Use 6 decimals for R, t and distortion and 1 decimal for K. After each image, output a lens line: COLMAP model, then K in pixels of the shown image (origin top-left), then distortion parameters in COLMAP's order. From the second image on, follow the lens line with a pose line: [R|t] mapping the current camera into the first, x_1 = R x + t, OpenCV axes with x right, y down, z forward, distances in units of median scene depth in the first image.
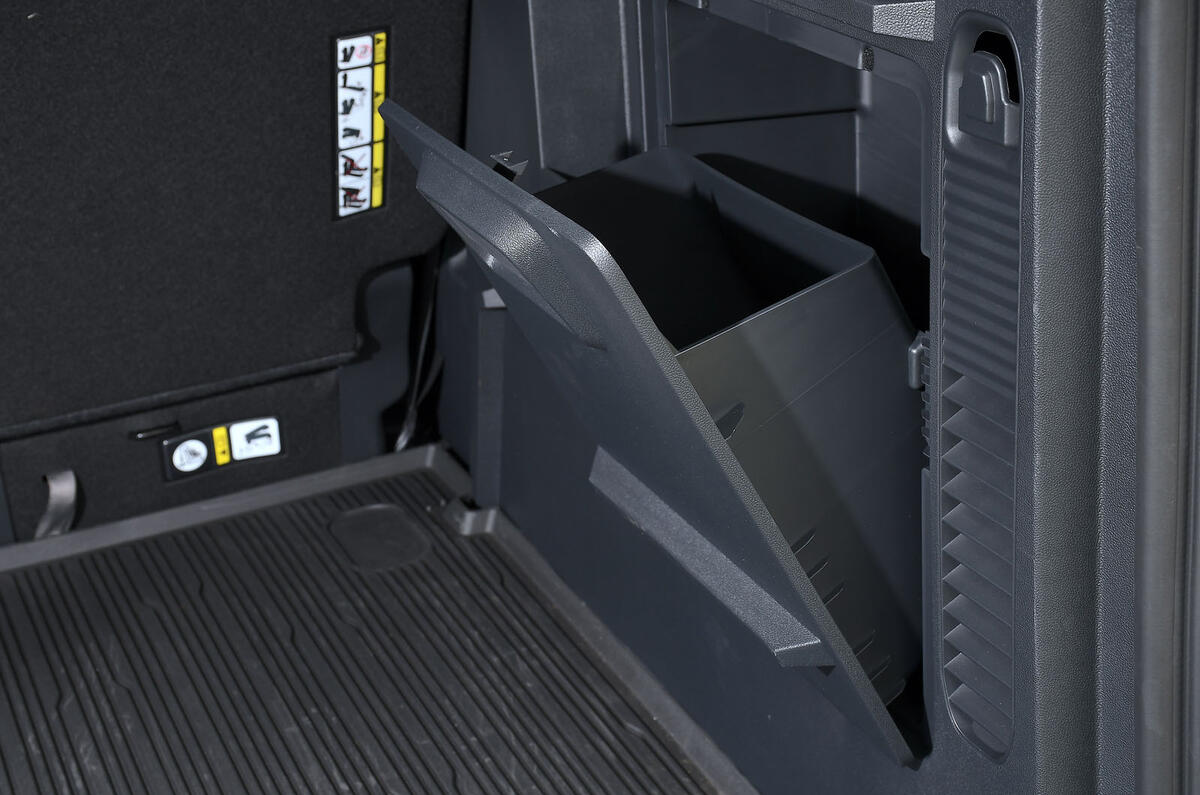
lens RADIAL K [[2008.8, 0, 600.8], [0, 2008.8, 399.7], [0, 0, 1]] dist [0.256974, 0.000000]
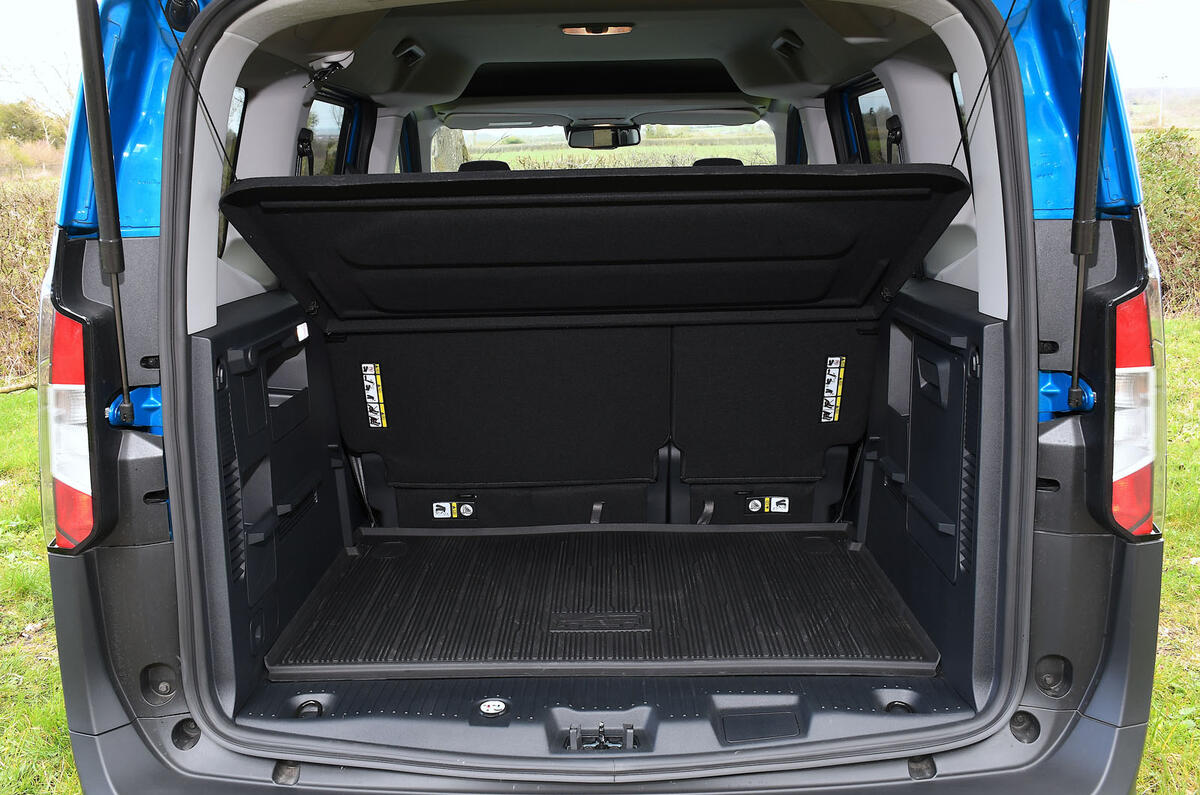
lens RADIAL K [[1190.8, 0, 598.9], [0, 1190.8, 395.8], [0, 0, 1]] dist [0.001350, 0.000000]
pose [[0.912062, 0.130651, -0.388681, 0.217323], [-0.207527, 0.964598, -0.162736, 0.199307], [0.353659, 0.229087, 0.906887, -0.576457]]
